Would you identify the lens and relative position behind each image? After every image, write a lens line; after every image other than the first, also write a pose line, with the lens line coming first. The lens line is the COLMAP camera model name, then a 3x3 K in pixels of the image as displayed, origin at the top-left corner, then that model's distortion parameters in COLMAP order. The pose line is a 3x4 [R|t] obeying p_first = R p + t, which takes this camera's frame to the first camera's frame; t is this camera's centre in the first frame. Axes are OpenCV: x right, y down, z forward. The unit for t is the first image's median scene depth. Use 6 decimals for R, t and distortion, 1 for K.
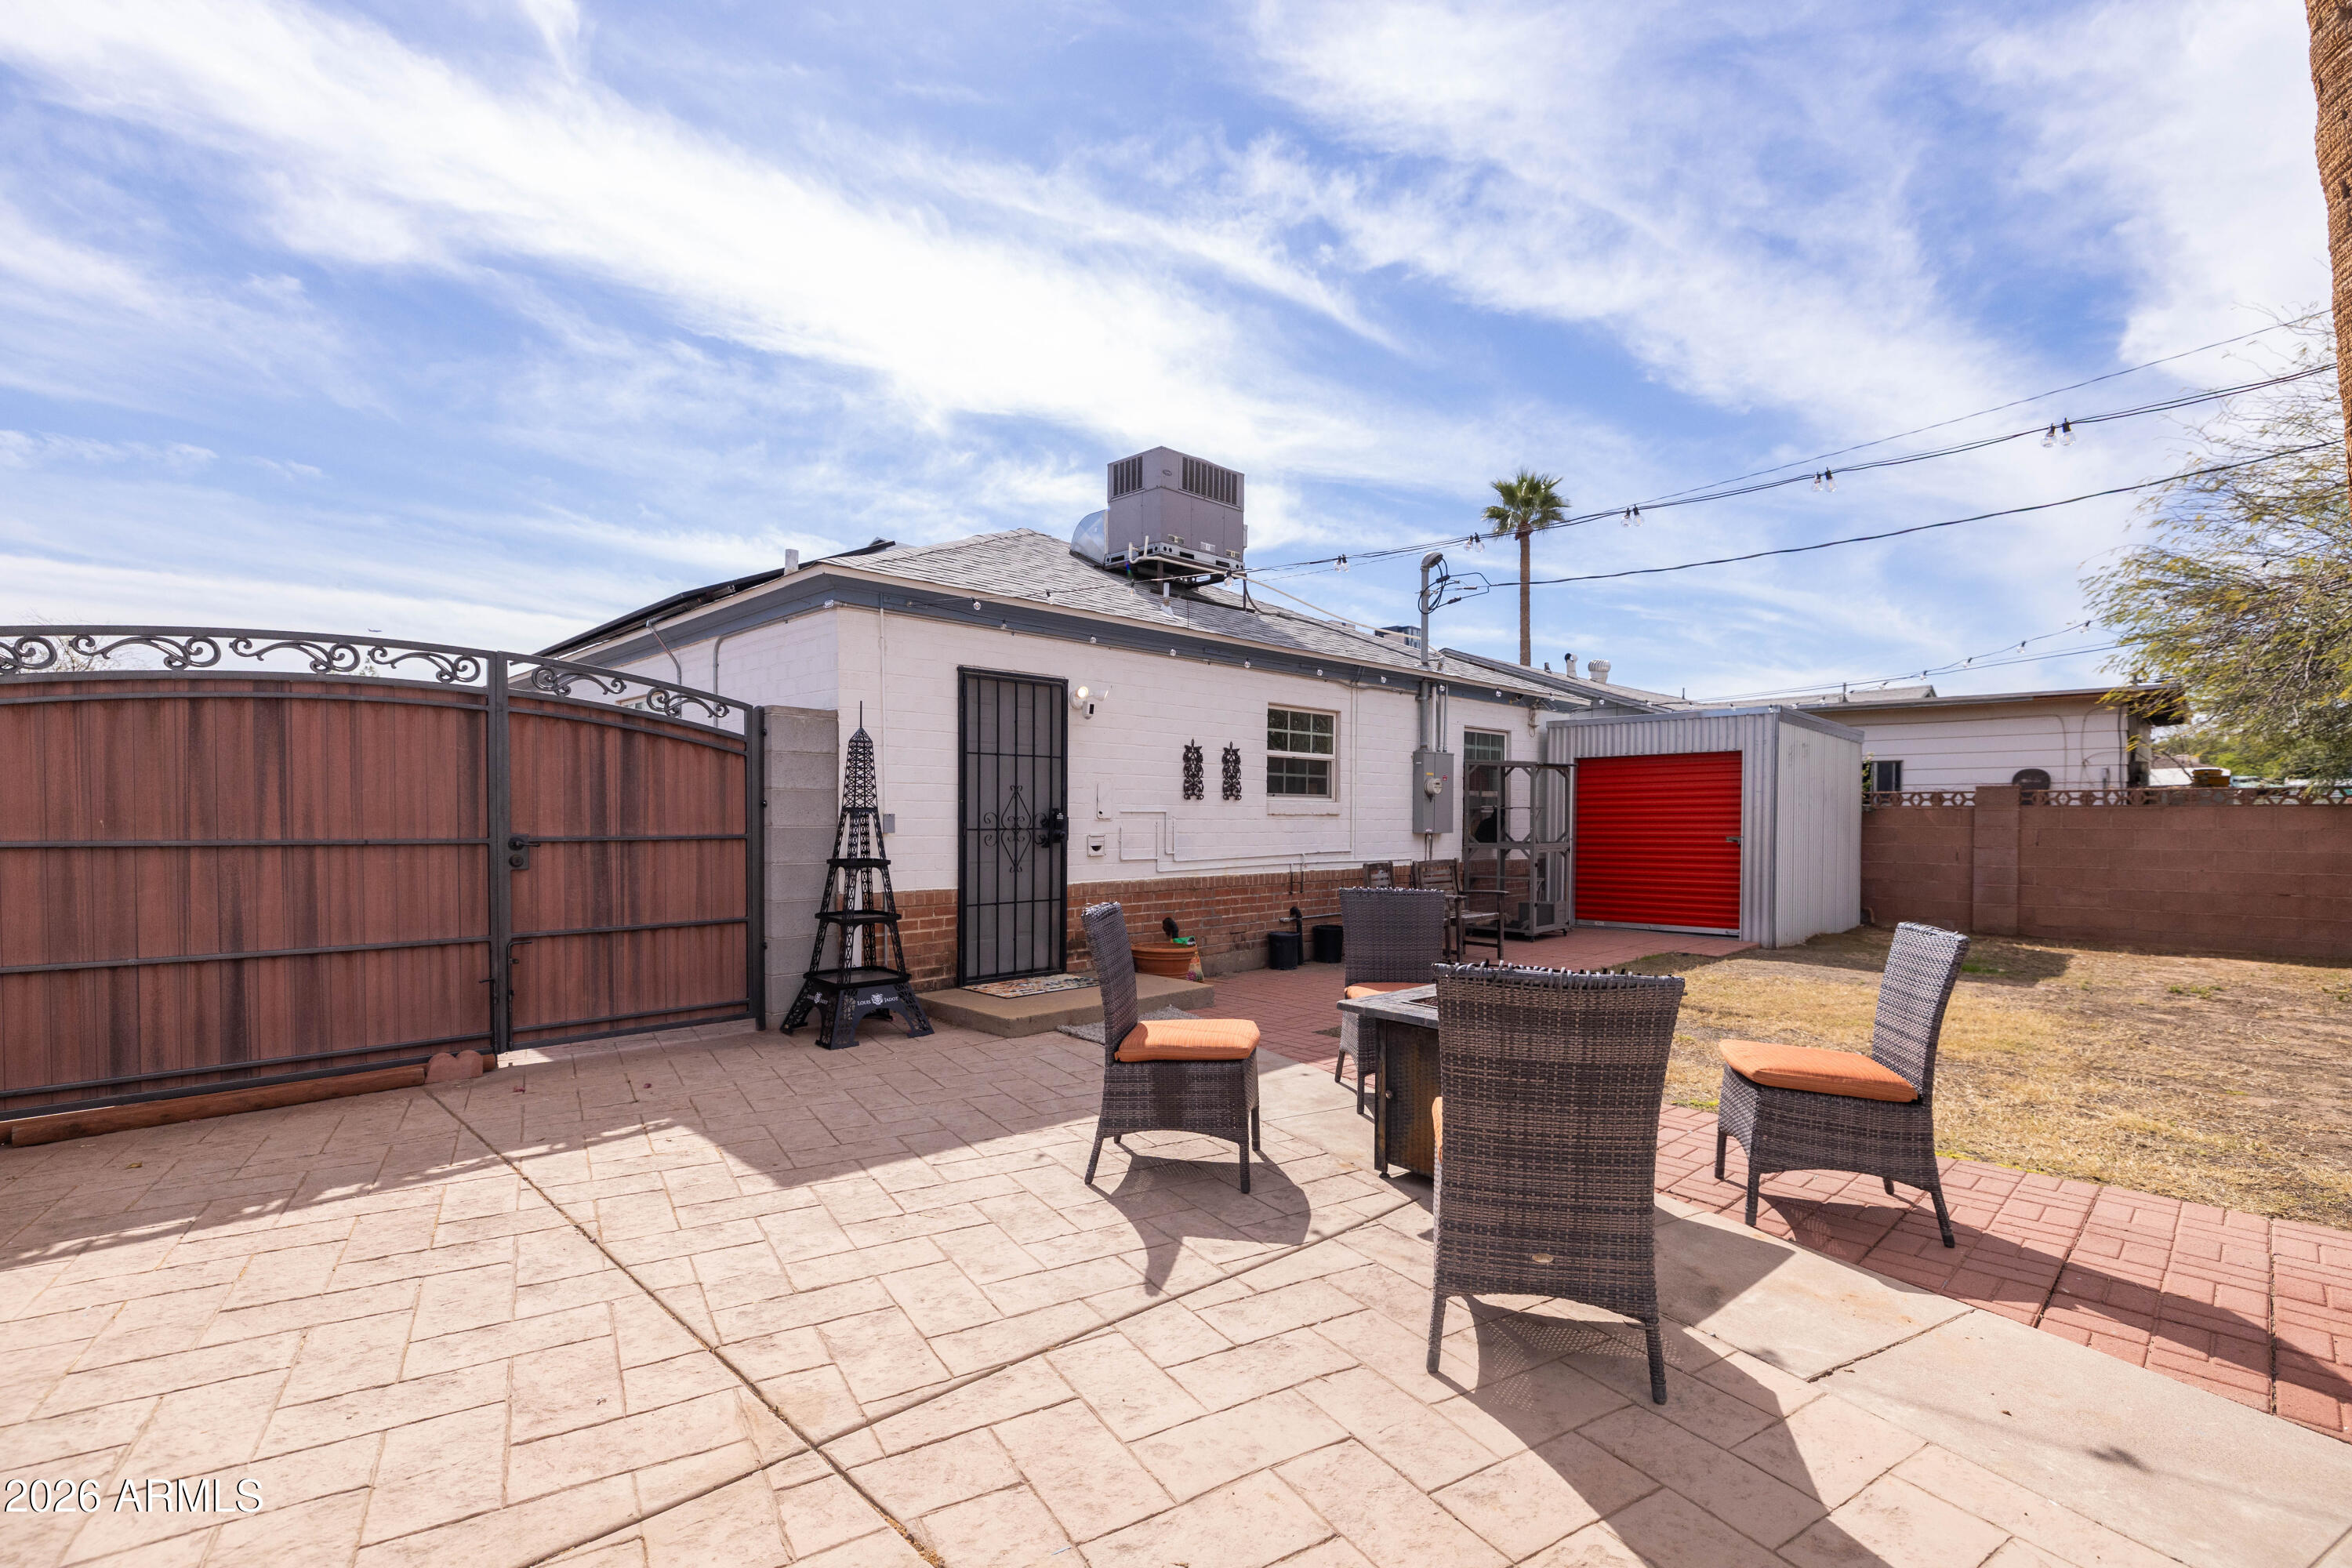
lens RADIAL K [[1058.5, 0, 1174.2], [0, 1058.5, 807.9], [0, 0, 1]] dist [-0.003083, -0.000132]
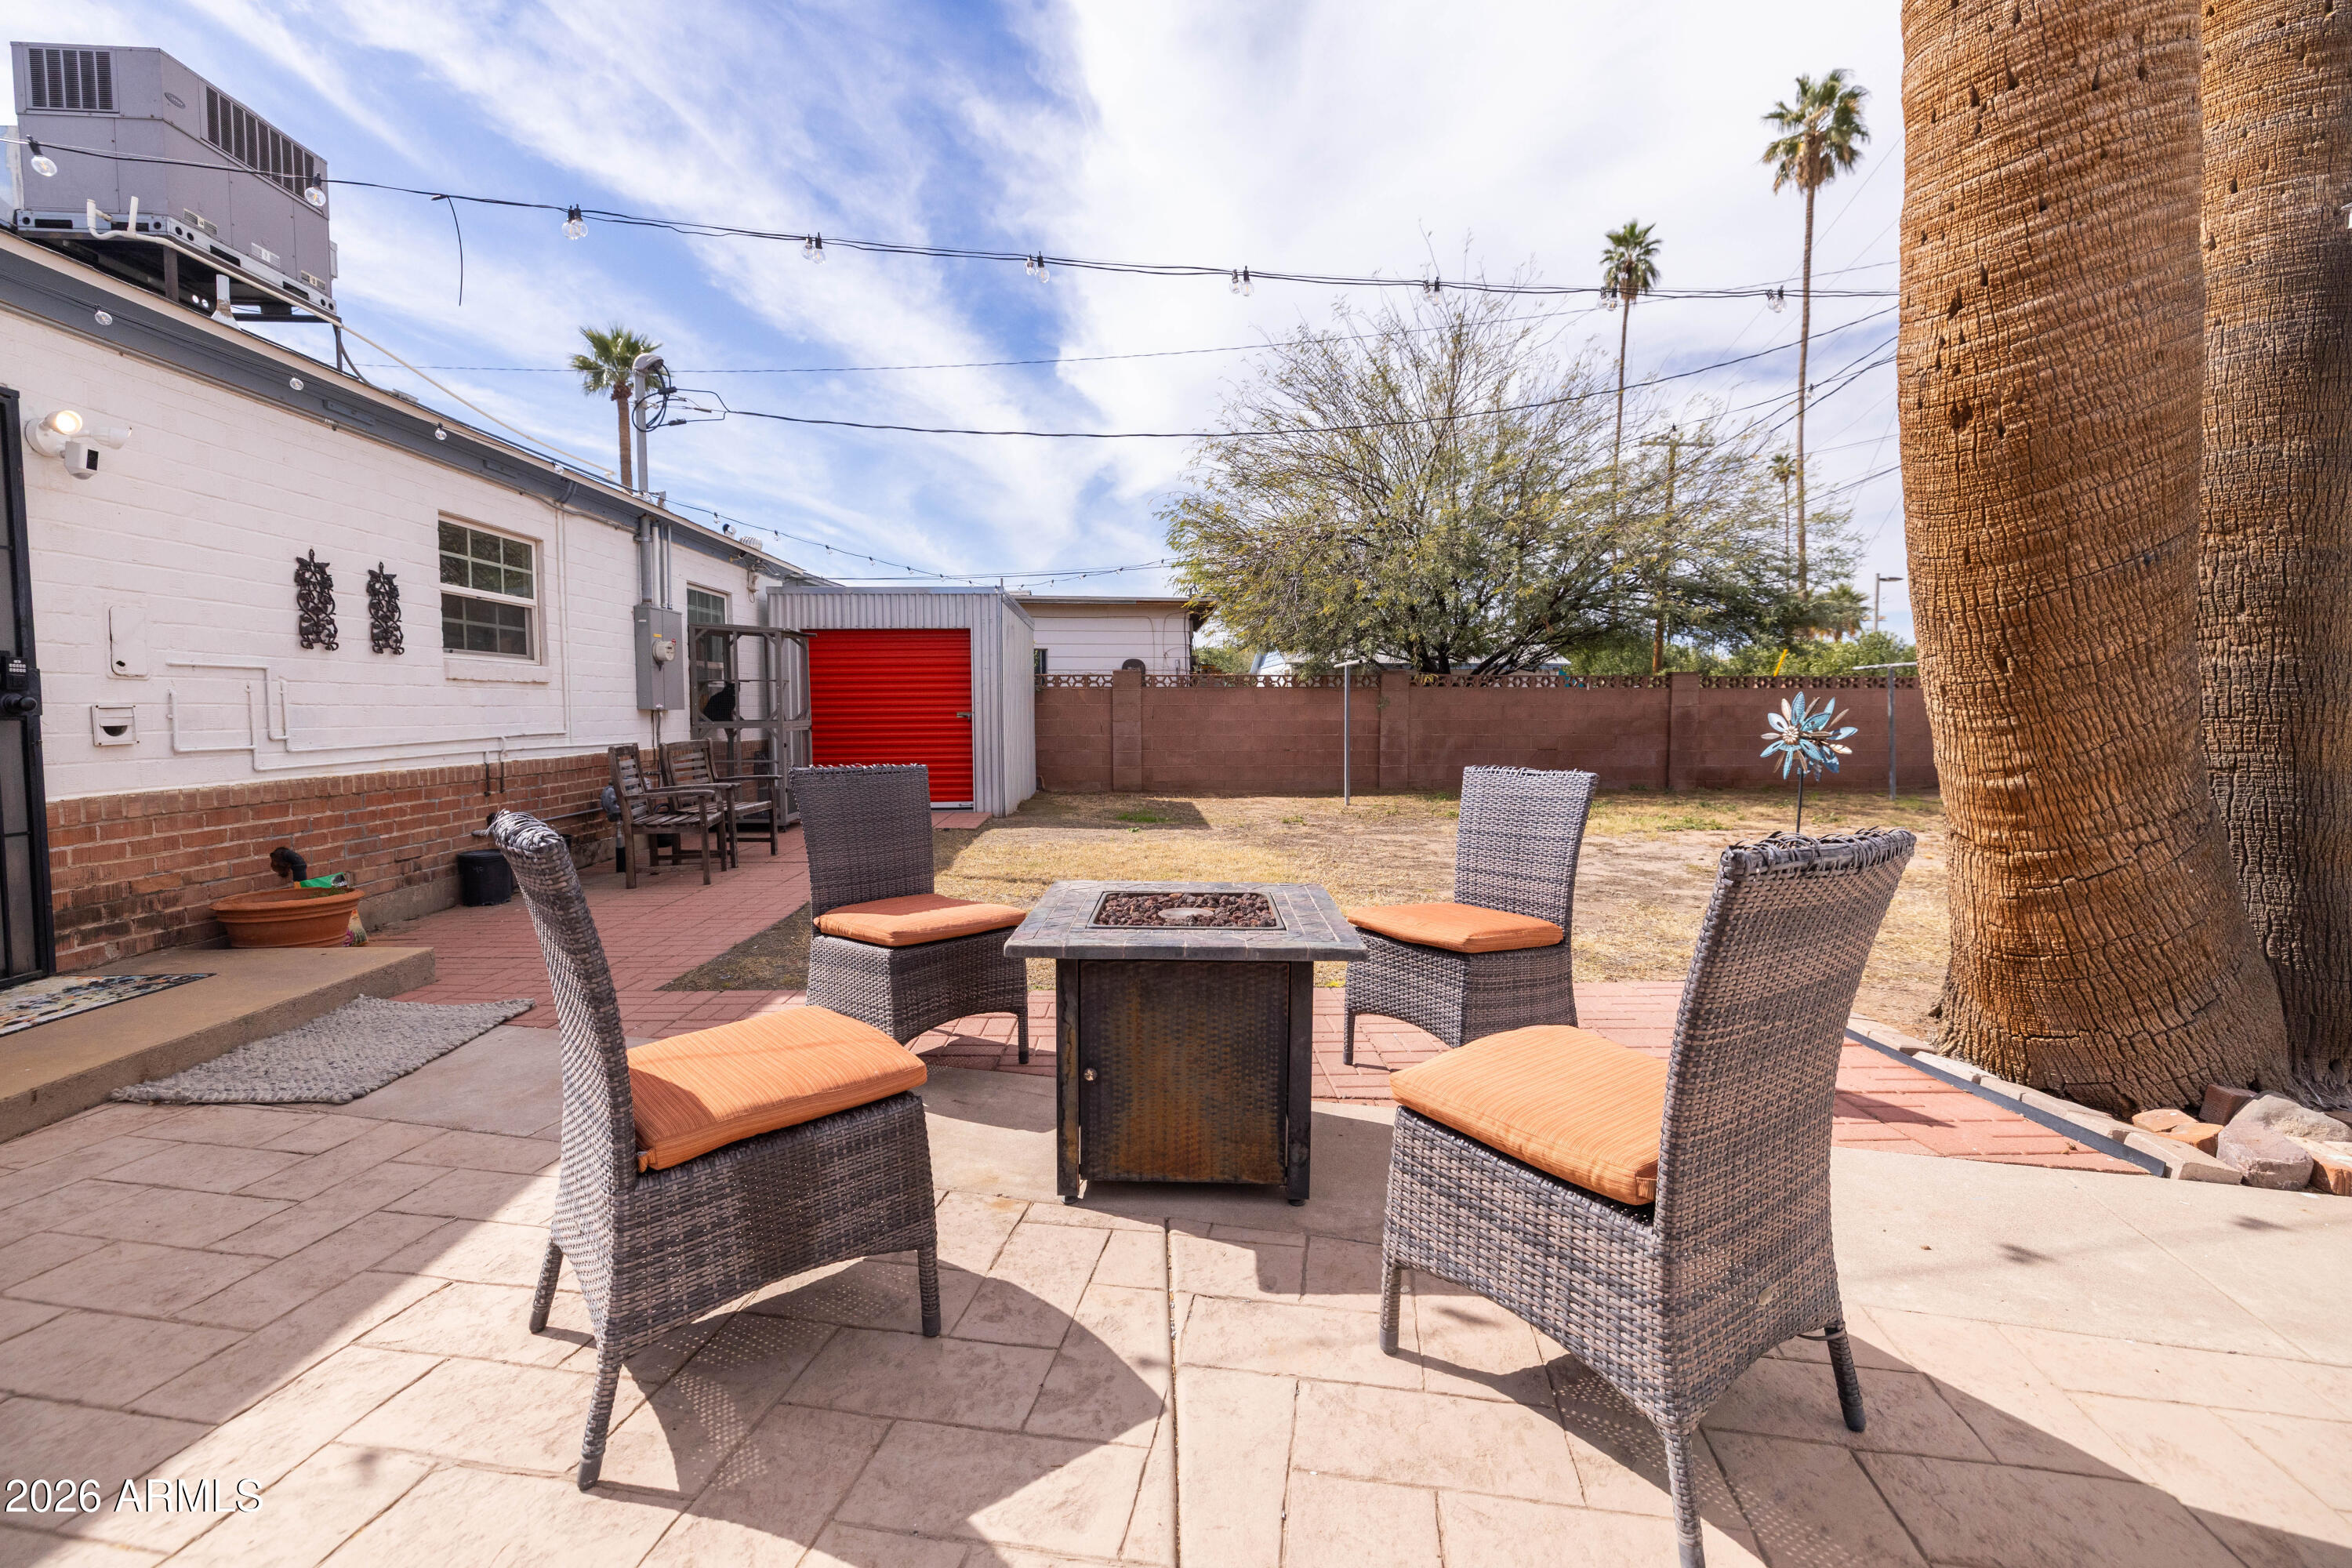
lens RADIAL K [[1015.7, 0, 1185.5], [0, 1015.7, 761.0], [0, 0, 1]] dist [-0.001379, -0.000136]
pose [[0.664438, -0.043041, 0.746103, -0.078674], [-0.002633, 0.998199, 0.059930, 0.017571], [-0.747339, -0.041784, 0.663128, 0.214170]]
